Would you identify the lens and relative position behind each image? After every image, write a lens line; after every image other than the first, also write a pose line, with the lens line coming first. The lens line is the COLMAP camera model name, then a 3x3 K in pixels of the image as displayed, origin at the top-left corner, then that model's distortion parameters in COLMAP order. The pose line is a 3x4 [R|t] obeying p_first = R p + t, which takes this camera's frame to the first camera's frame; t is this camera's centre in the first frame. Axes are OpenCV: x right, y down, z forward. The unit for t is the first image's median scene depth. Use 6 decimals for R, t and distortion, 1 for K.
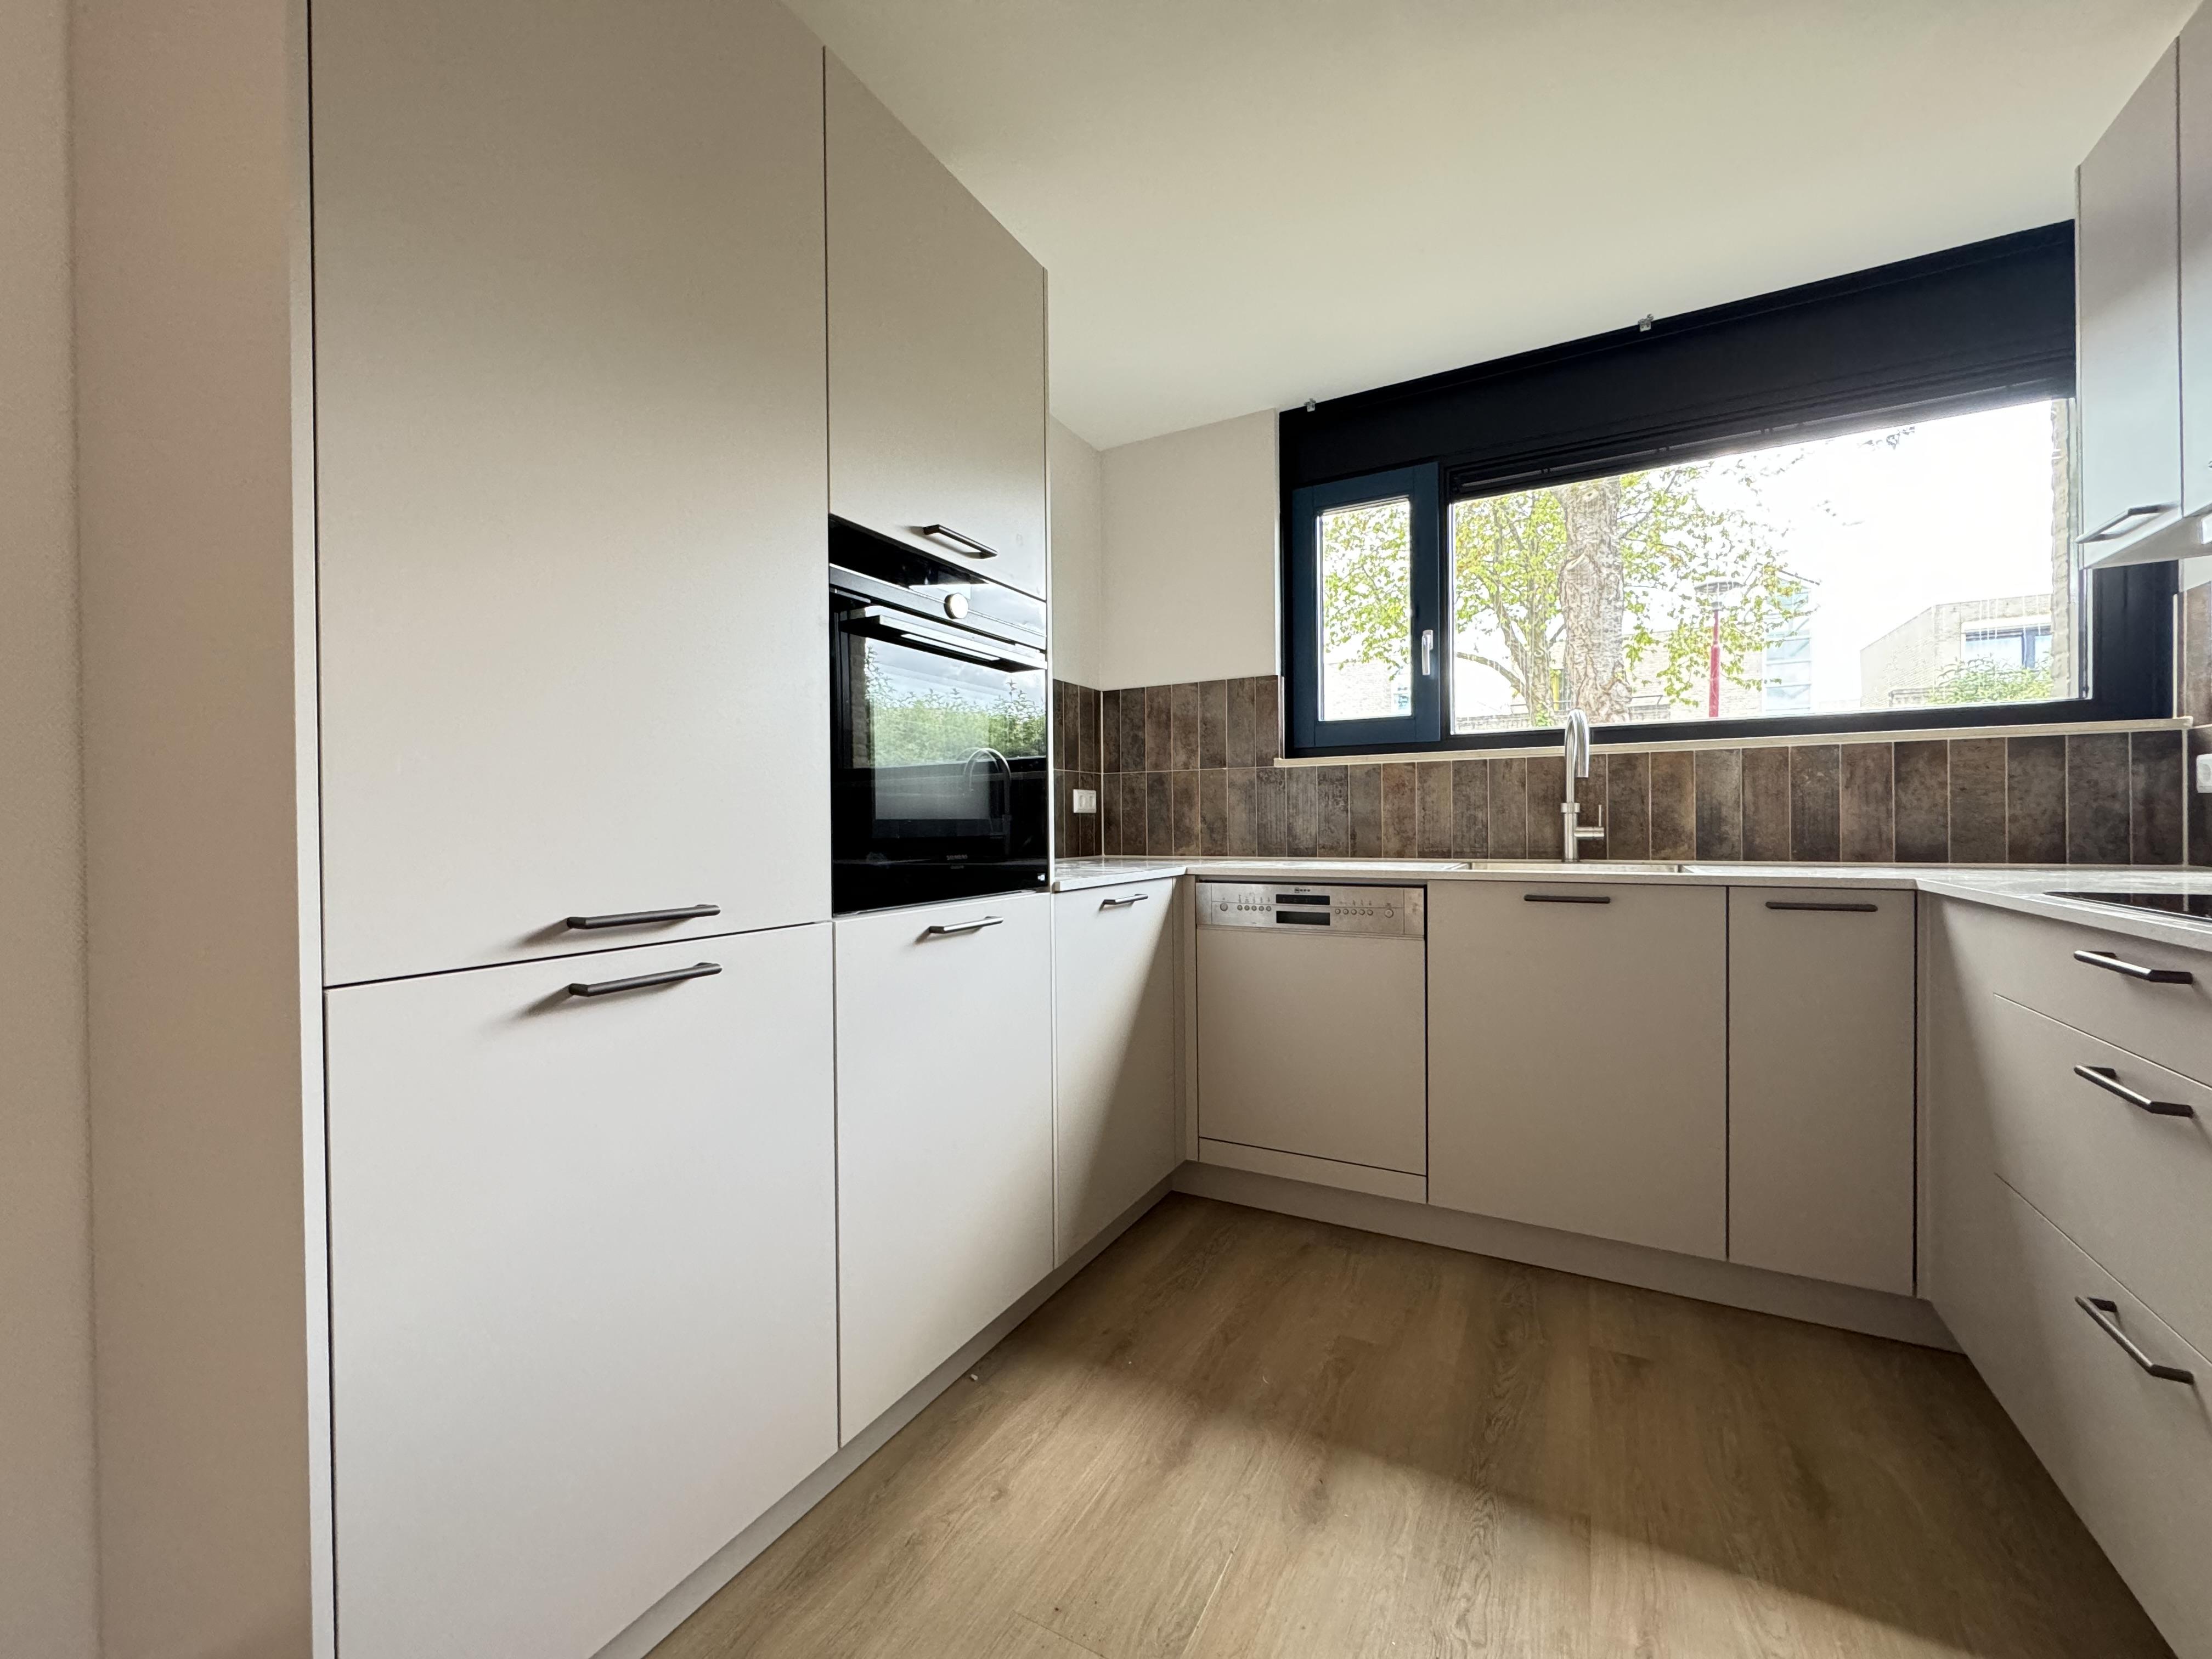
lens RADIAL K [[880.8, 0, 1106.0], [0, 880.8, 829.5], [0, 0, 1]] dist [-0.002824, 0.000356]
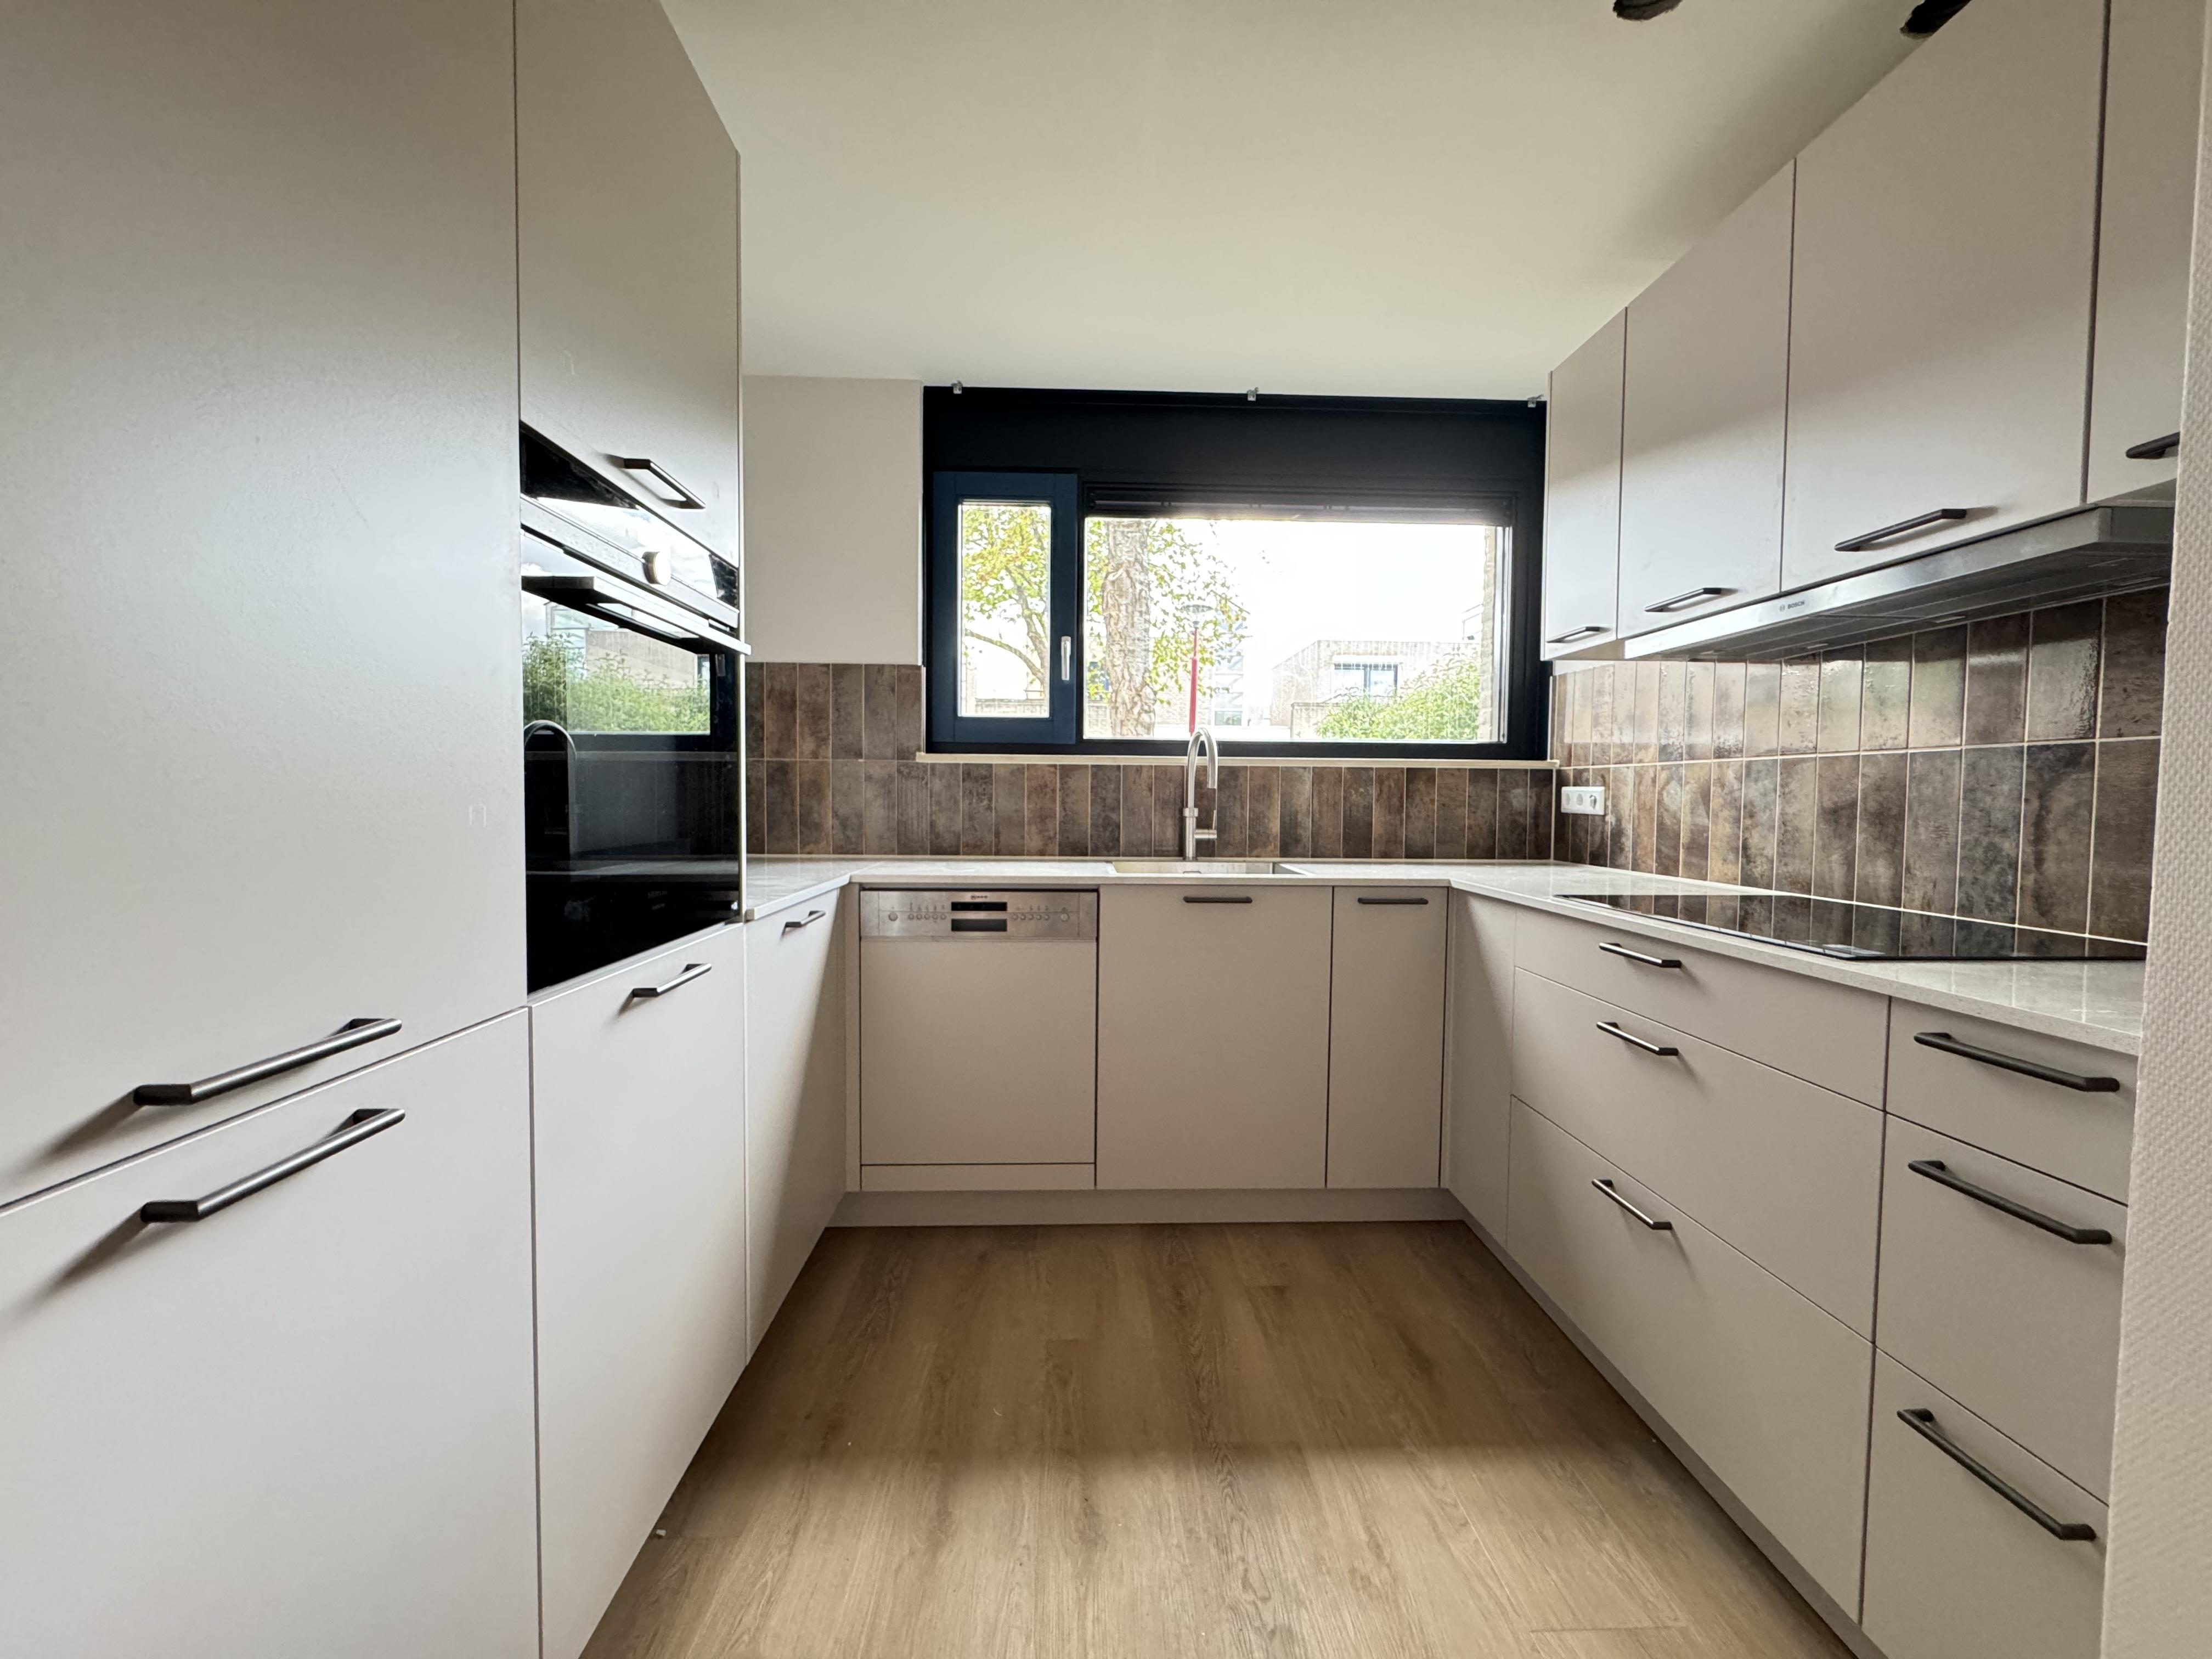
lens RADIAL K [[880.8, 0, 1106.0], [0, 880.8, 829.5], [0, 0, 1]] dist [-0.002824, 0.000356]
pose [[0.857251, -0.002676, 0.514891, -0.156093], [-0.015379, 0.999407, 0.030799, -0.037512], [-0.514669, -0.034321, 0.856702, 0.090618]]
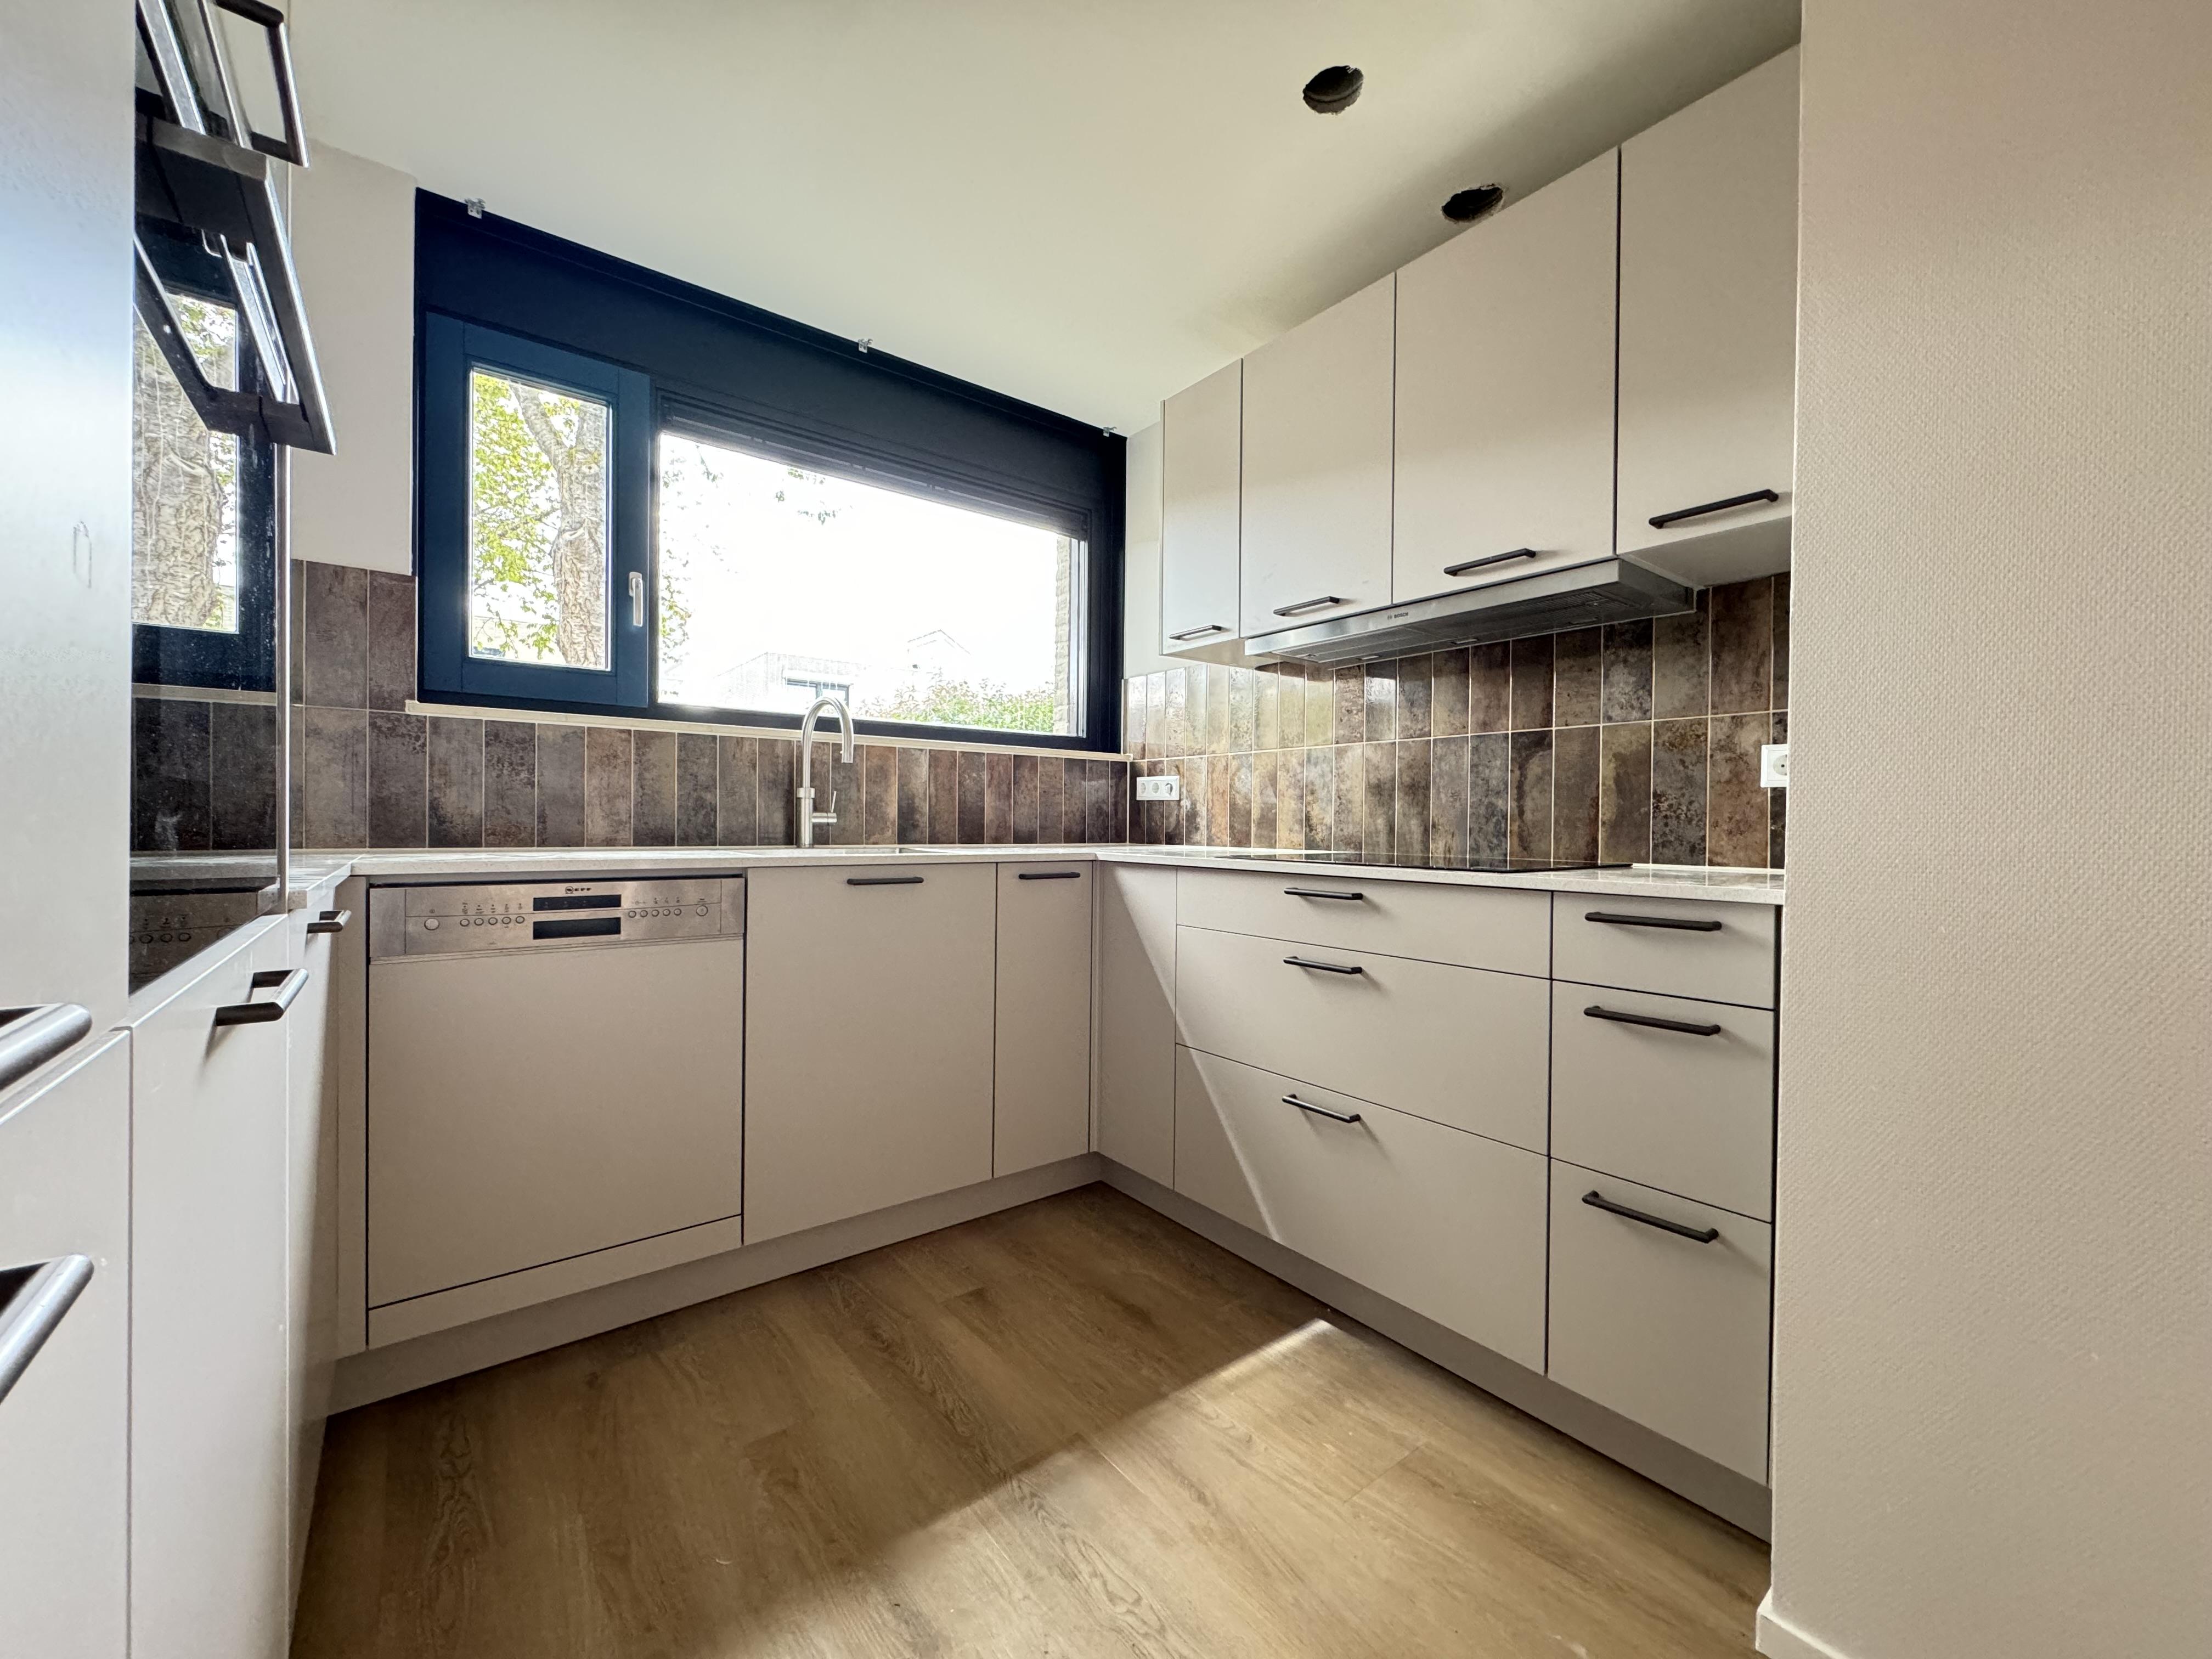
lens RADIAL K [[880.8, 0, 1106.0], [0, 880.8, 829.5], [0, 0, 1]] dist [-0.002824, 0.000356]
pose [[0.395924, 0.007783, 0.918250, -0.261747], [-0.009846, 0.999943, -0.004230, 0.018229], [-0.918231, -0.007366, 0.395977, 0.311776]]
